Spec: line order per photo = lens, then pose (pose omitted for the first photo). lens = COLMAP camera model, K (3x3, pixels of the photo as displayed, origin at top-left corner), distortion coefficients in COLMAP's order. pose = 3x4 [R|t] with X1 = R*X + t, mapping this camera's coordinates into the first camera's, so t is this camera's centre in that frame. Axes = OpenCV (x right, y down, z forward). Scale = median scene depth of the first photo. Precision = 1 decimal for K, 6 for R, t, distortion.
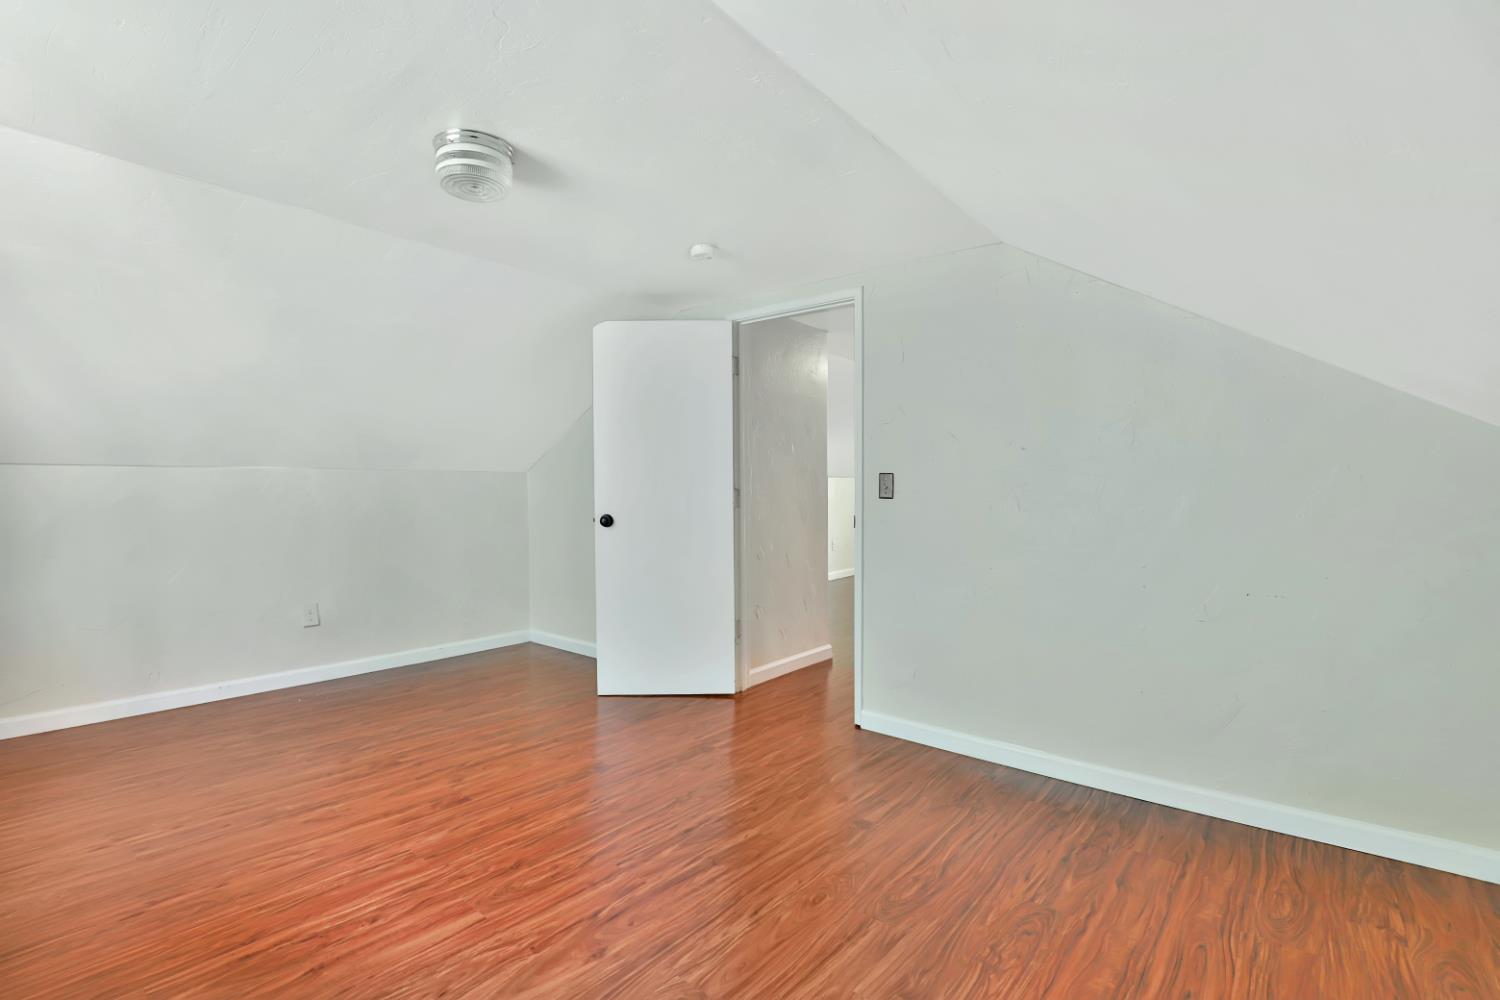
lens RADIAL K [[690.4, 0, 744.0], [0, 690.4, 498.1], [0, 0, 1]] dist [-0.021772, 0.002703]
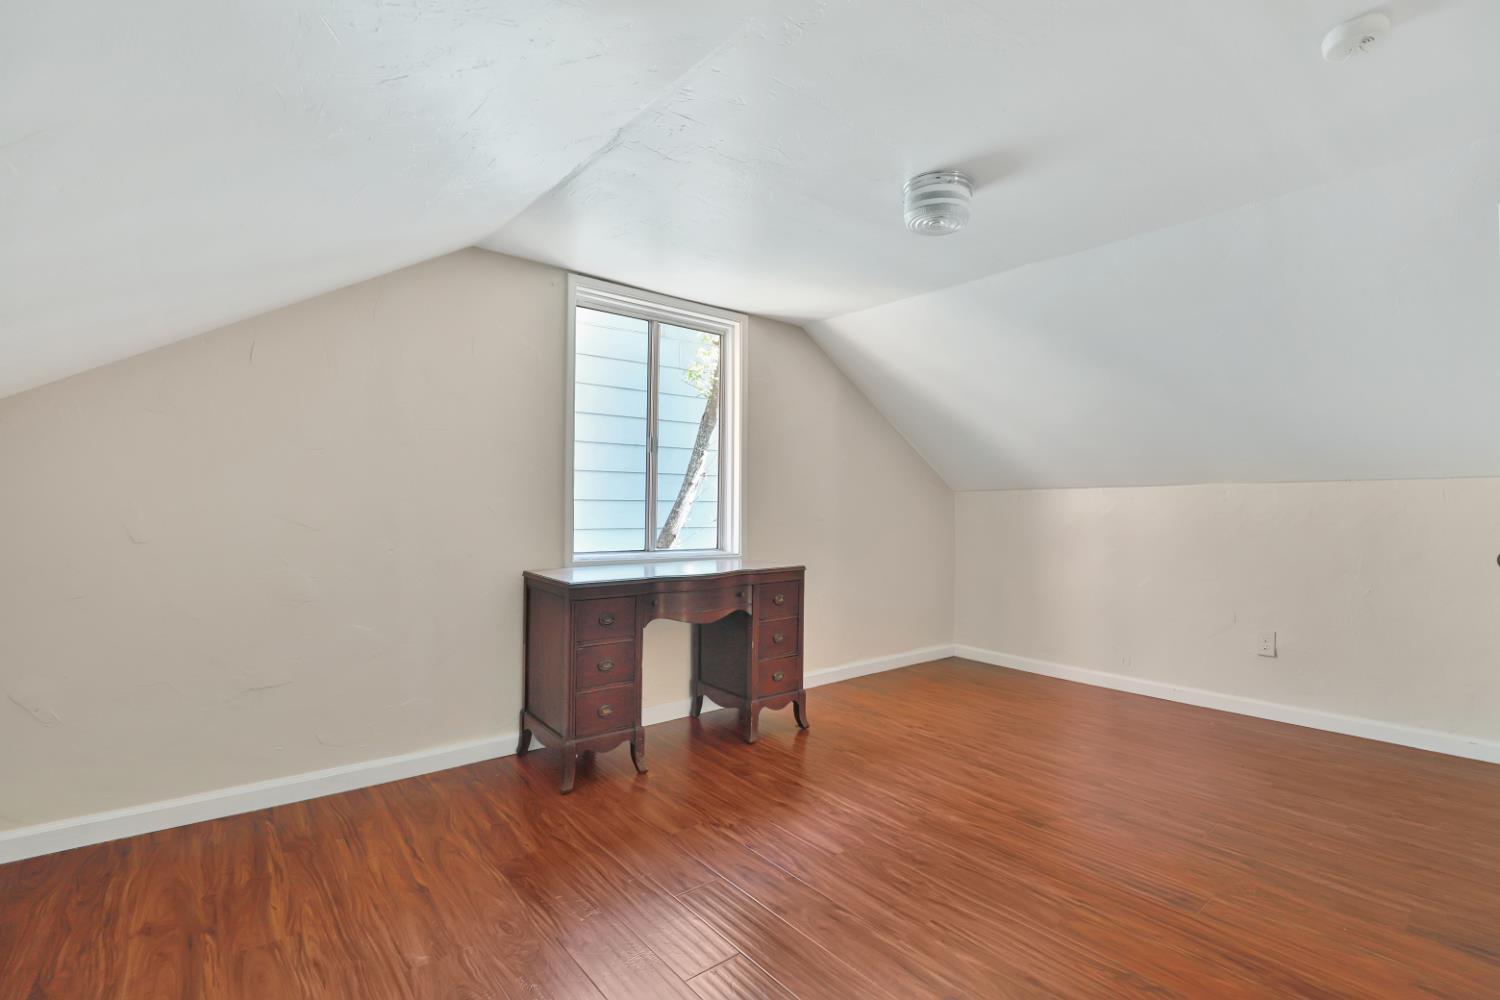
lens RADIAL K [[690.4, 0, 743.0], [0, 690.4, 502.9], [0, 0, 1]] dist [-0.021772, 0.002703]
pose [[-0.190271, -0.012294, -0.981655, 0.703187], [-0.018774, 0.999784, -0.008882, 0.010696], [0.981552, 0.016740, -0.190461, 0.887474]]
